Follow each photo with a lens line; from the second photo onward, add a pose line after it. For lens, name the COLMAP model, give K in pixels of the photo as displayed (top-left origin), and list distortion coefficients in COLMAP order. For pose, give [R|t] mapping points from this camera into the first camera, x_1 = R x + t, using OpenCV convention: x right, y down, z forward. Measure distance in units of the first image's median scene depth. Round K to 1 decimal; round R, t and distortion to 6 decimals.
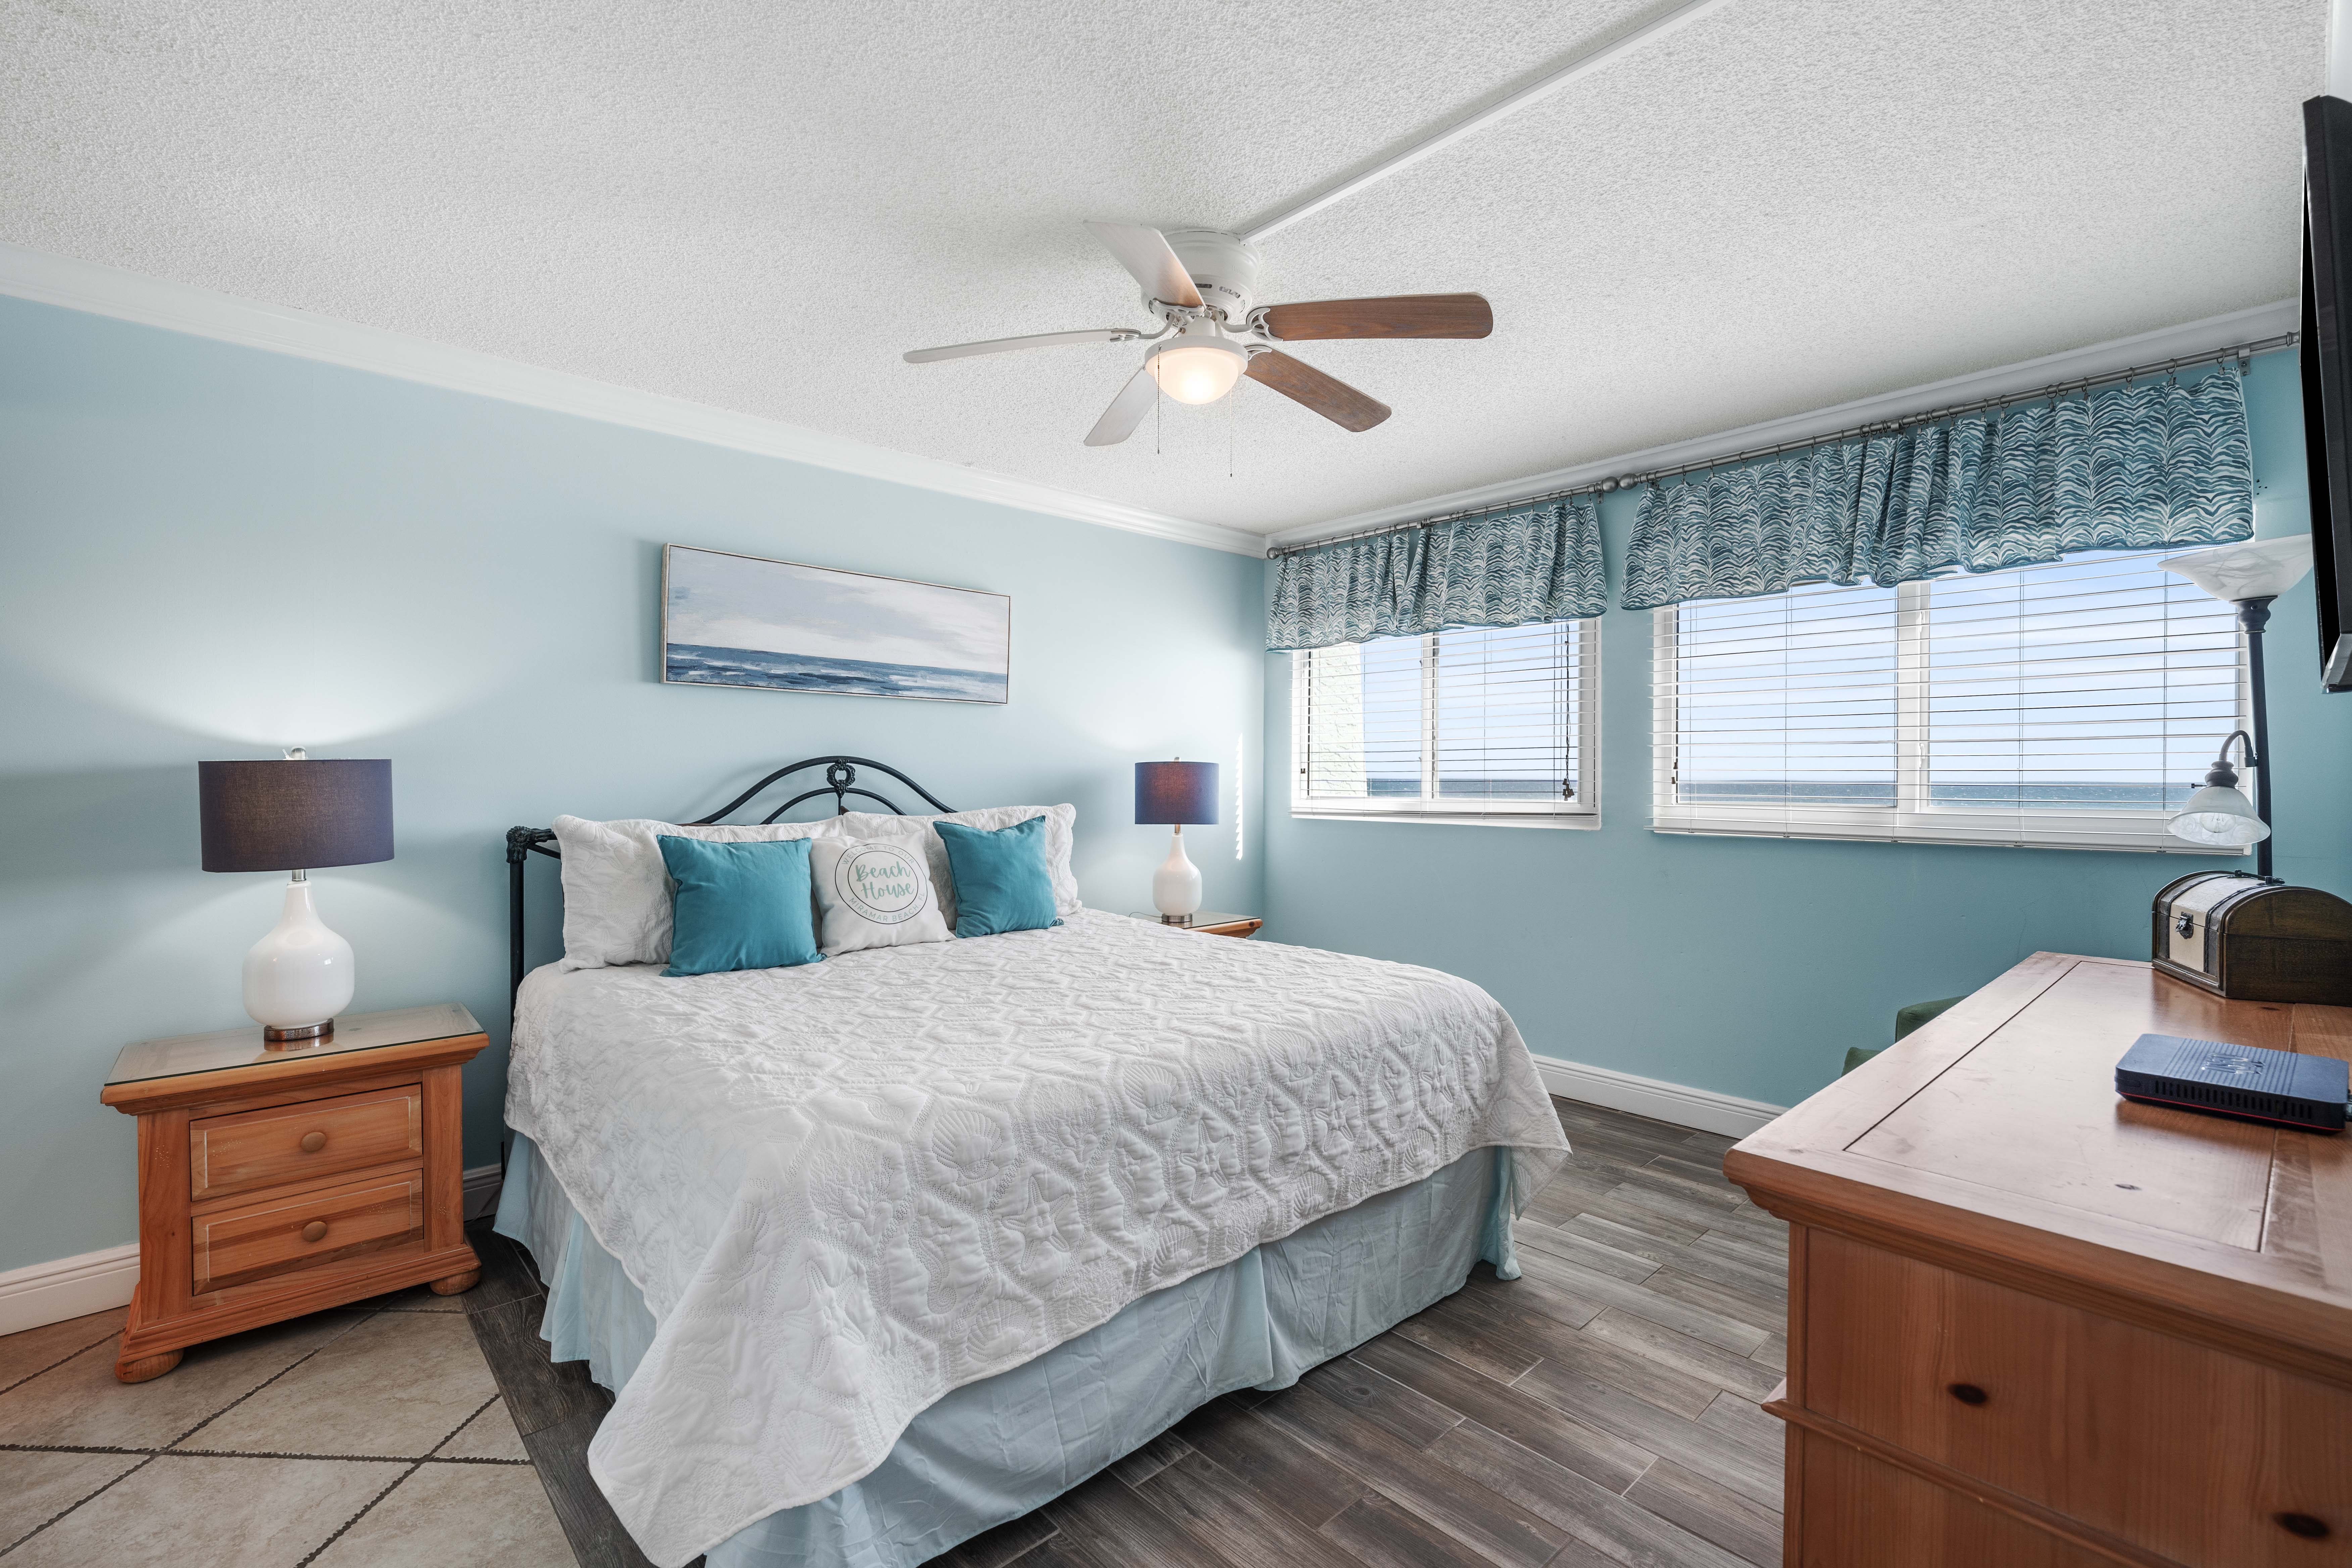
lens RADIAL K [[1083.1, 0, 1175.1], [0, 1083.1, 776.4], [0, 0, 1]] dist [0.002225, 0.002948]
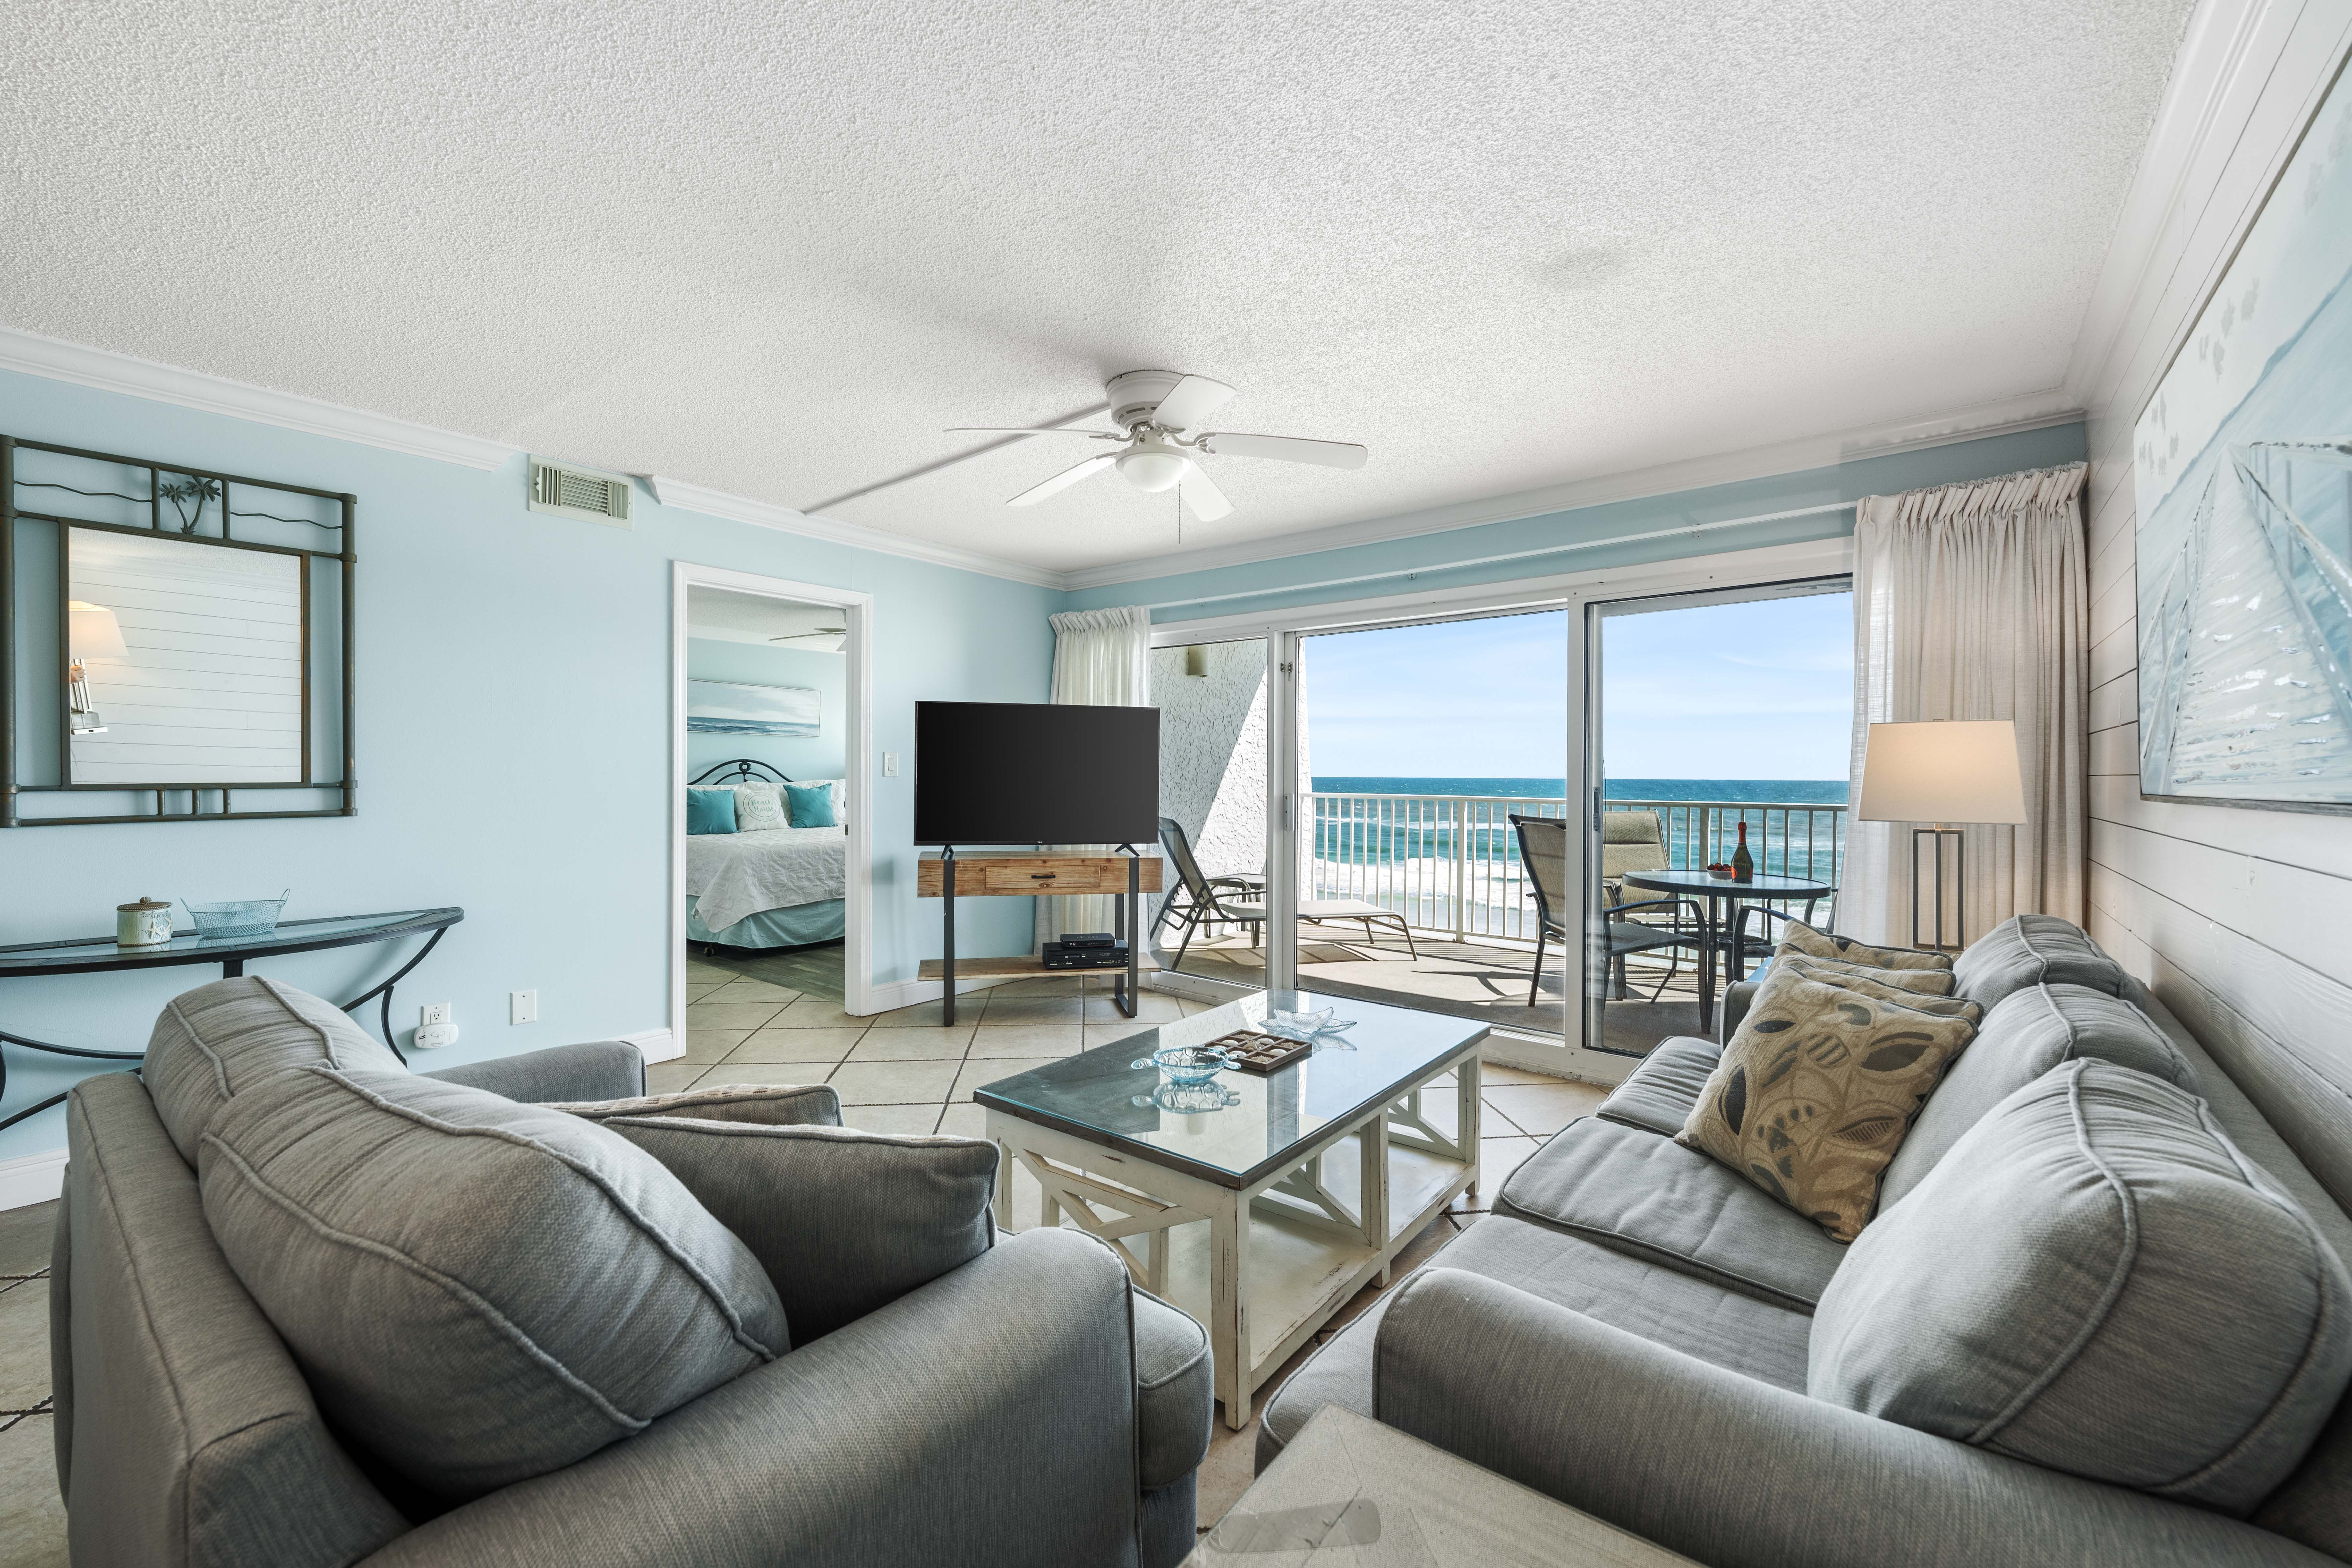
lens RADIAL K [[902.9, 0, 1174.3], [0, 902.9, 779.7], [0, 0, 1]] dist [-0.005908, 0.001315]
pose [[0.987329, 0.001241, 0.158683, 0.373056], [-0.002027, 0.999986, 0.004791, 0.018211], [-0.158675, -0.005052, 0.987318, -1.328830]]
